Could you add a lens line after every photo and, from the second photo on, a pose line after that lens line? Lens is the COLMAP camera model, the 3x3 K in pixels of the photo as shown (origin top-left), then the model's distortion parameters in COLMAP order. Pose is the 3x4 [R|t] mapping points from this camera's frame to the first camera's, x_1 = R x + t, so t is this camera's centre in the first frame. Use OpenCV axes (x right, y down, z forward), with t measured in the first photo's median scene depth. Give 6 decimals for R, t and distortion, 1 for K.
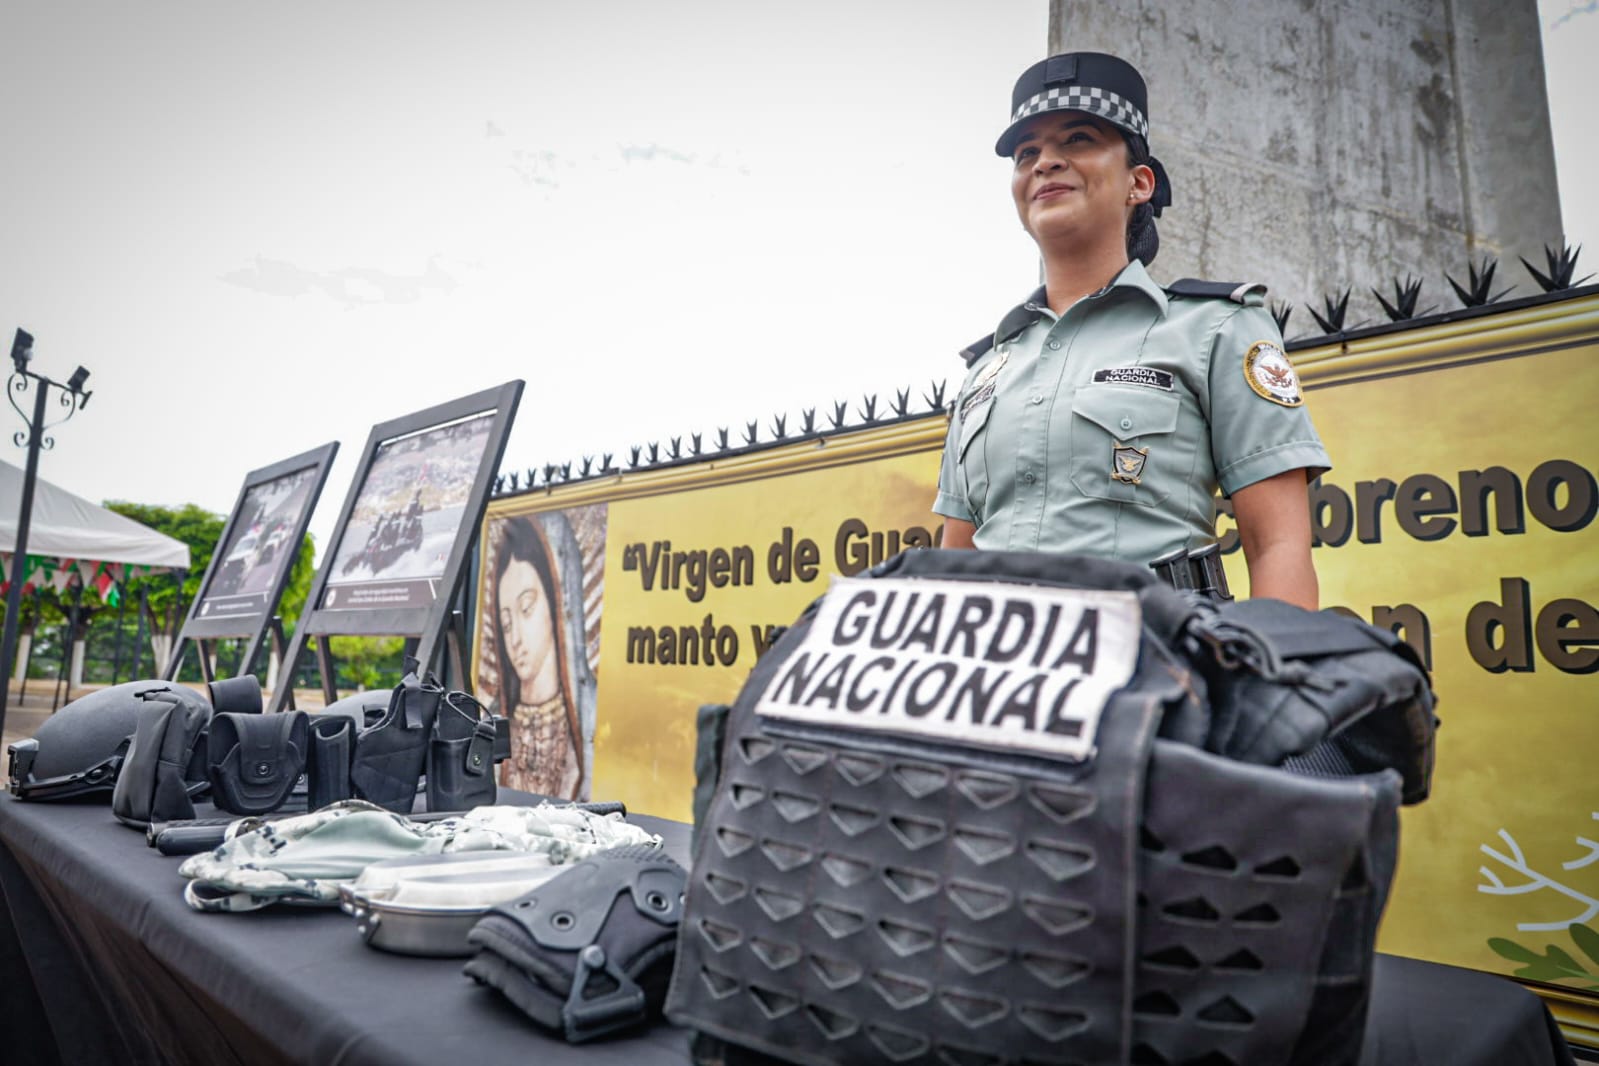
lens RADIAL K [[1088.0, 0, 810.2], [0, 1088.0, 545.9], [0, 0, 1]] dist [-0.108228, 0.082644]
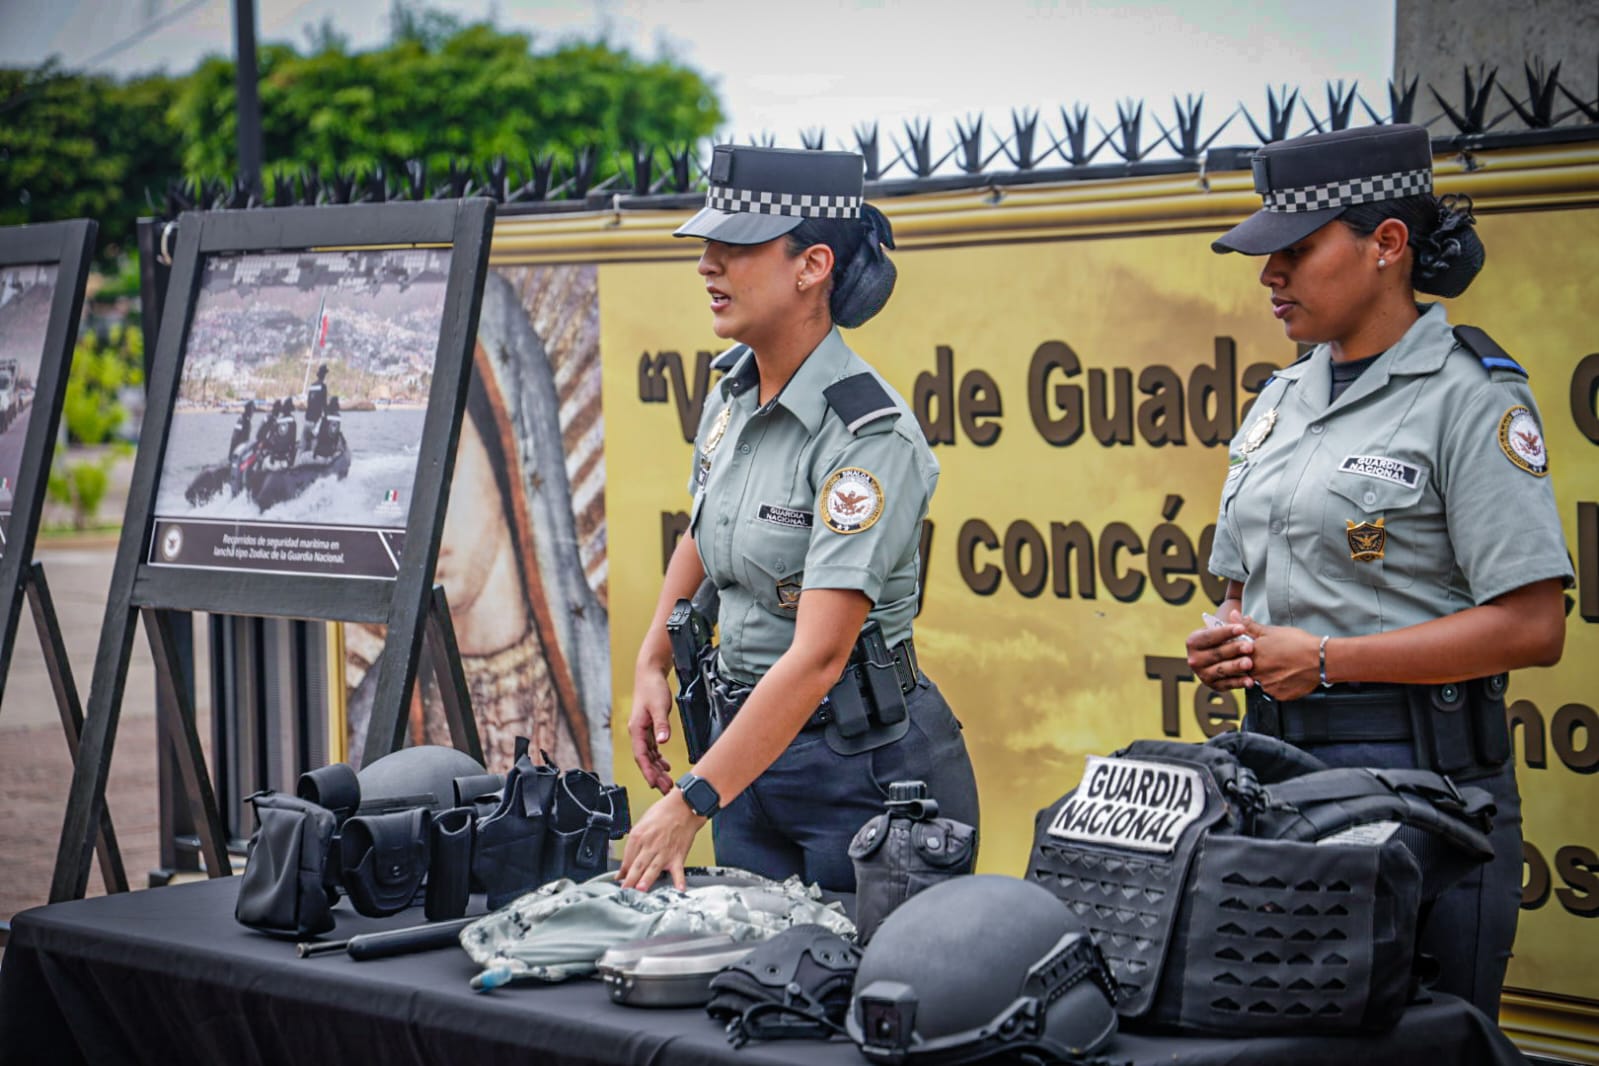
lens RADIAL K [[3854.1, 0, 799.5], [0, 3854.1, 533.0], [0, 0, 1]] dist [0.570692, 0.846870]
pose [[0.994140, -0.060420, -0.089642, 0.076483], [0.075681, 0.981112, 0.178024, -0.278289], [0.077192, -0.183765, 0.979935, -0.955802]]
